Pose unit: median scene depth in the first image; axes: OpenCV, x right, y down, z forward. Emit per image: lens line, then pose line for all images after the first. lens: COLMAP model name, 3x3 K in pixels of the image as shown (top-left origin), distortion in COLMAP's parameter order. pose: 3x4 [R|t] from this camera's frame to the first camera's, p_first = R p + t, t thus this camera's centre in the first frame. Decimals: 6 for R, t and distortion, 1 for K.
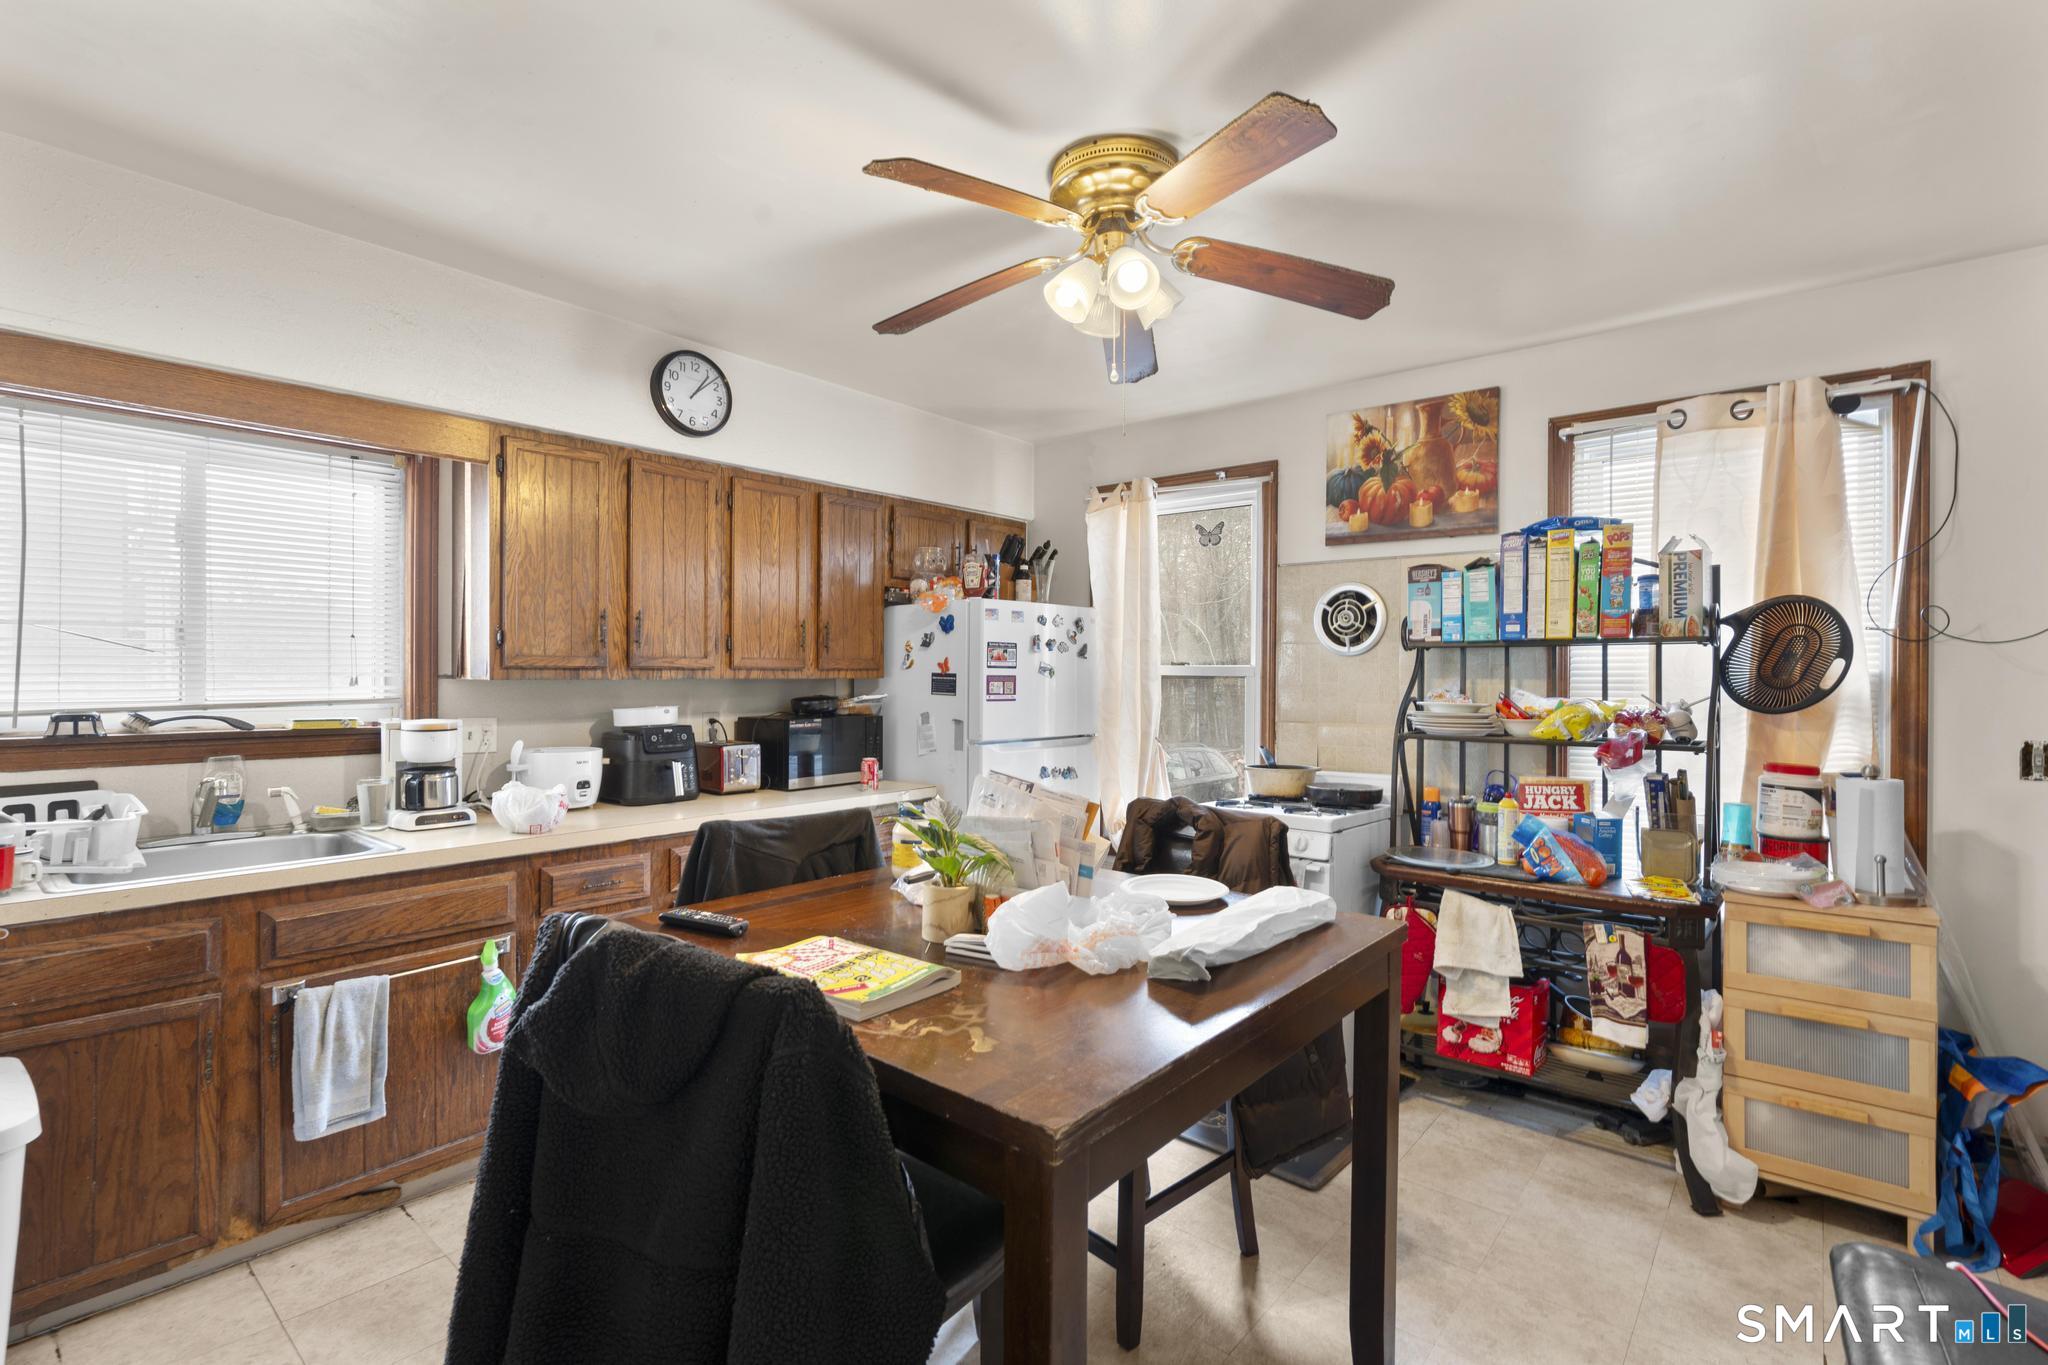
lens RADIAL K [[941.2, 0, 1021.3], [0, 941.2, 679.1], [0, 0, 1]] dist [-0.000988, -0.000402]
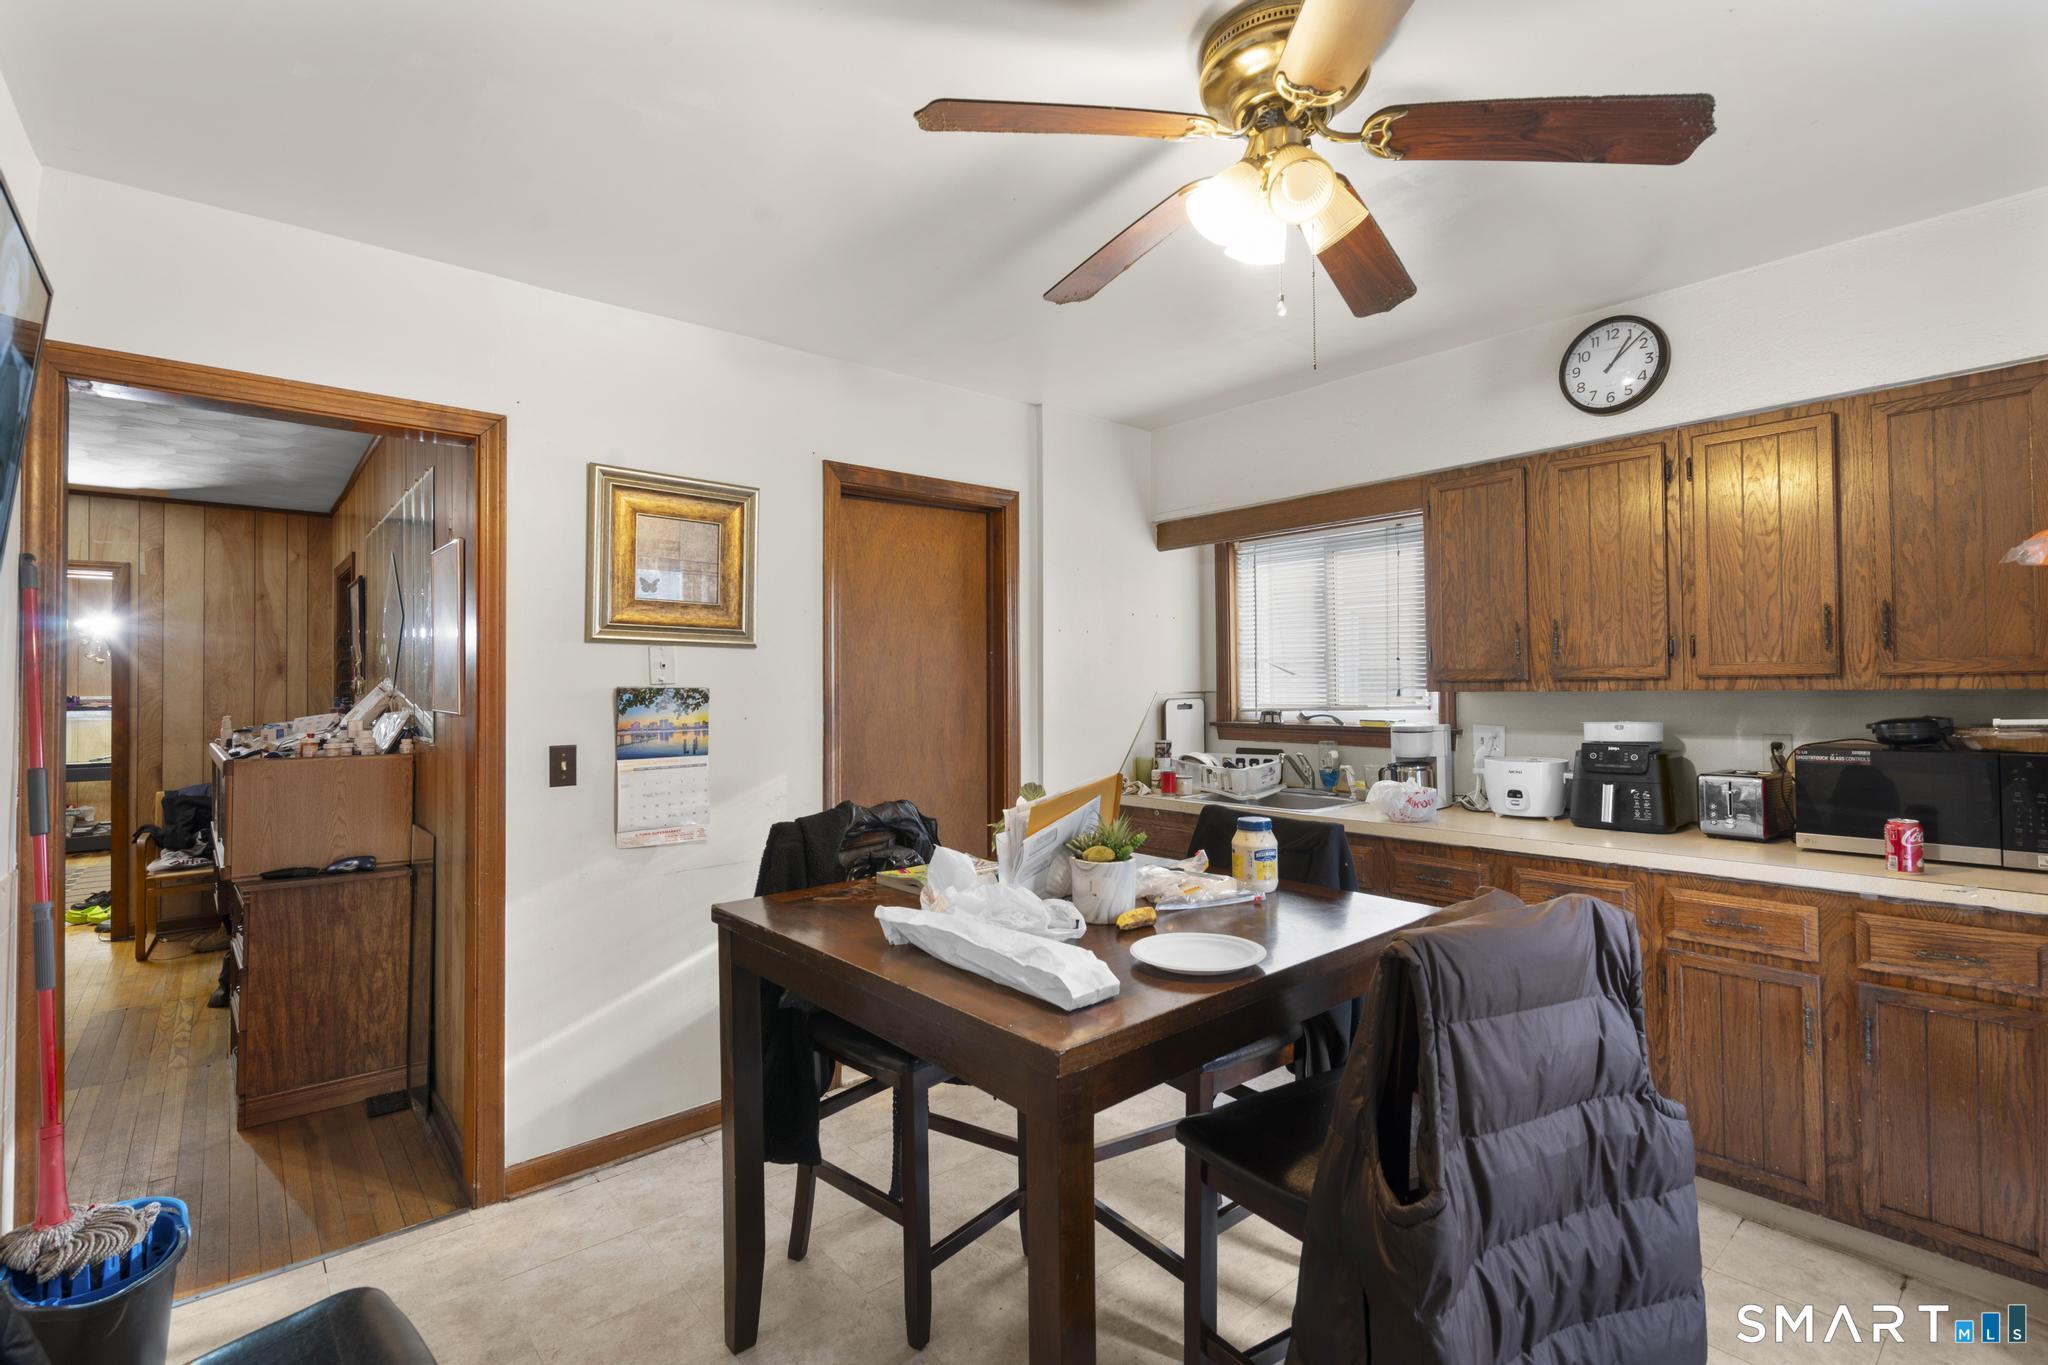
lens RADIAL K [[941.2, 0, 1022.1], [0, 941.2, 683.2], [0, 0, 1]] dist [-0.000988, -0.000402]
pose [[-0.160377, -0.006358, -0.987035, 0.624149], [0.004422, 0.999965, -0.007160, -0.003690], [0.987046, -0.005513, -0.160344, 0.618999]]
